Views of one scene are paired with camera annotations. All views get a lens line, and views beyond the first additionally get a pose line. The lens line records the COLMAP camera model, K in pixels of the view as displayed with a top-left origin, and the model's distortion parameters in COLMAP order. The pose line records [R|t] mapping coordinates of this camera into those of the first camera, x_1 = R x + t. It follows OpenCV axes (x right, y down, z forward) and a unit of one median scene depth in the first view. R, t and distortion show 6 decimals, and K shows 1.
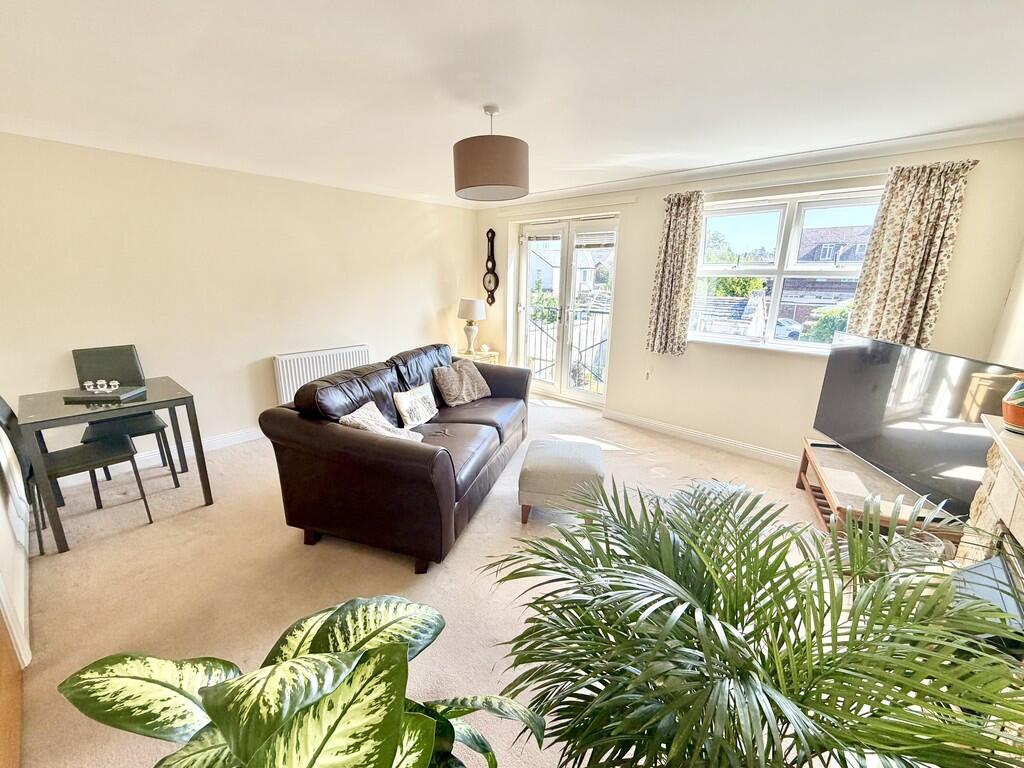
lens RADIAL K [[409.1, 0, 506.1], [0, 409.1, 385.3], [0, 0, 1]] dist [-0.005919, 0.000061]
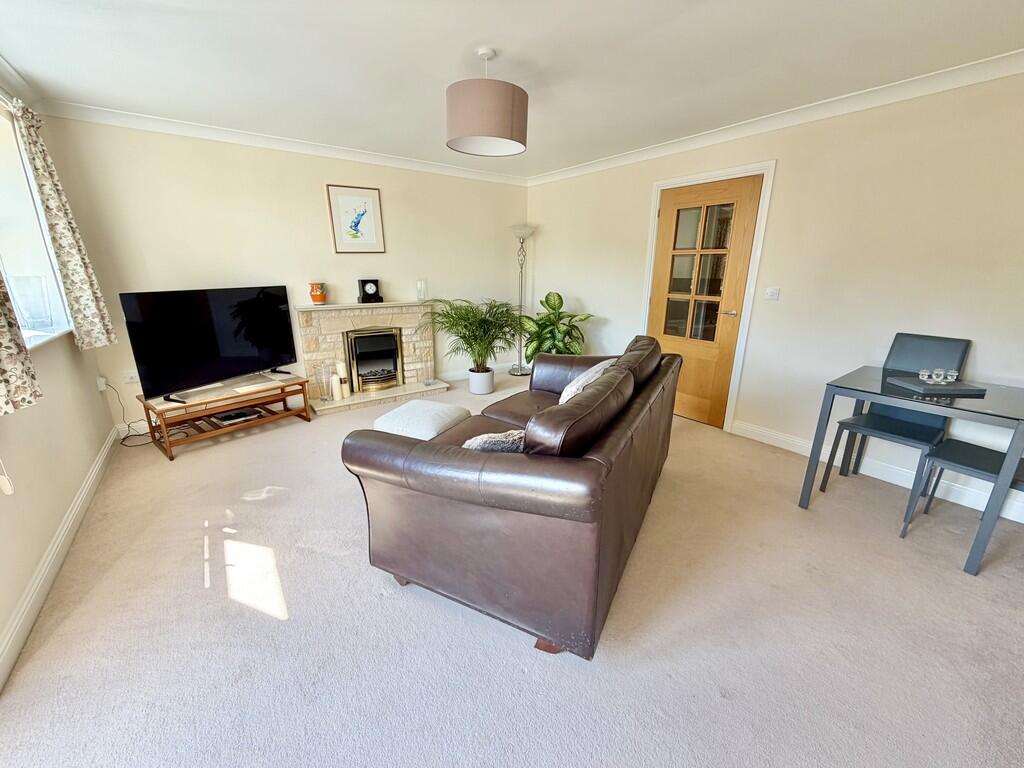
lens RADIAL K [[409.1, 0, 506.4], [0, 409.1, 387.1], [0, 0, 1]] dist [-0.005919, 0.000061]
pose [[-0.979293, -0.076098, 0.187603, -0.144597], [0.032429, 0.855737, 0.516393, -0.235994], [-0.199836, 0.511784, -0.835550, 1.001435]]
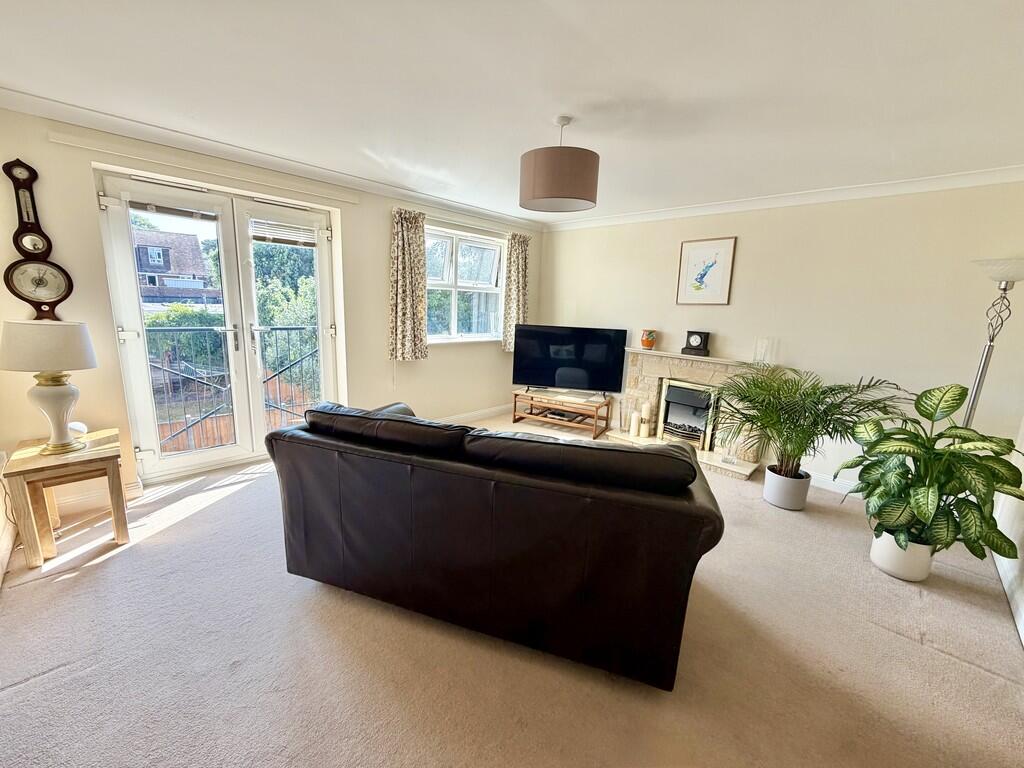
lens RADIAL K [[409.1, 0, 509.5], [0, 409.1, 384.2], [0, 0, 1]] dist [-0.005919, 0.000061]
pose [[0.033752, -0.211642, 0.976764, -0.525503], [0.216911, 0.955577, 0.199556, -0.140241], [-0.975608, 0.205135, 0.078160, 0.553183]]
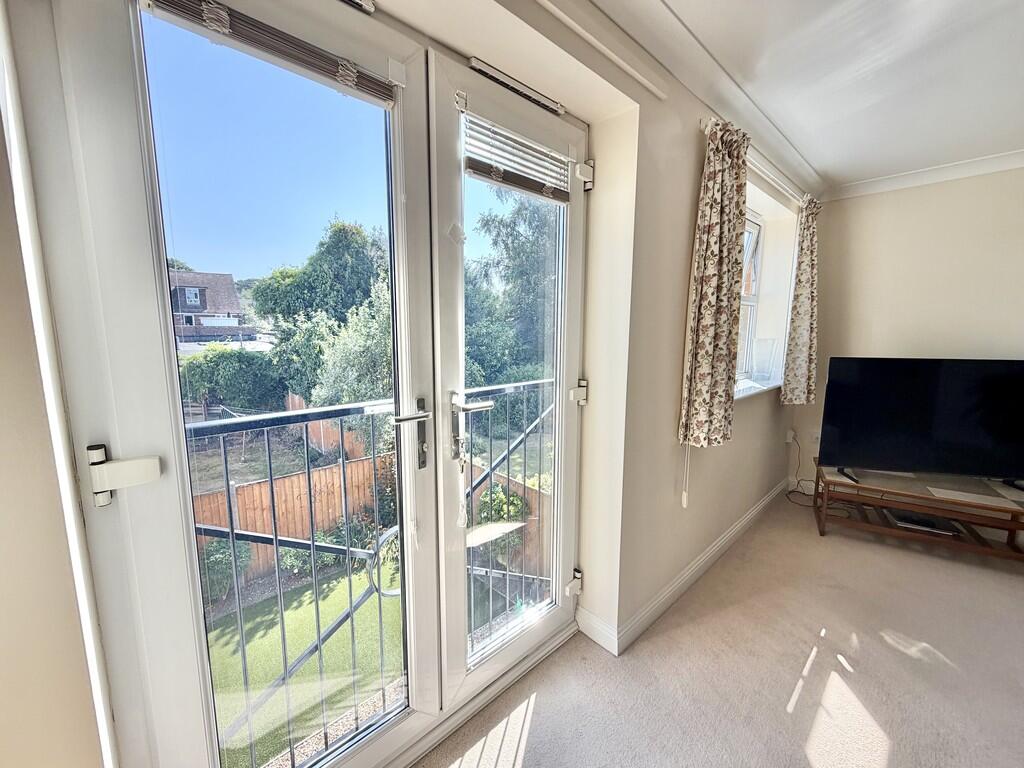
lens RADIAL K [[409.1, 0, 508.6], [0, 409.1, 384.7], [0, 0, 1]] dist [-0.005919, 0.000061]
pose [[0.079301, -0.154154, 0.984859, -0.100224], [0.256896, 0.957760, 0.129227, -0.224377], [-0.963180, 0.242758, 0.115553, 0.945659]]
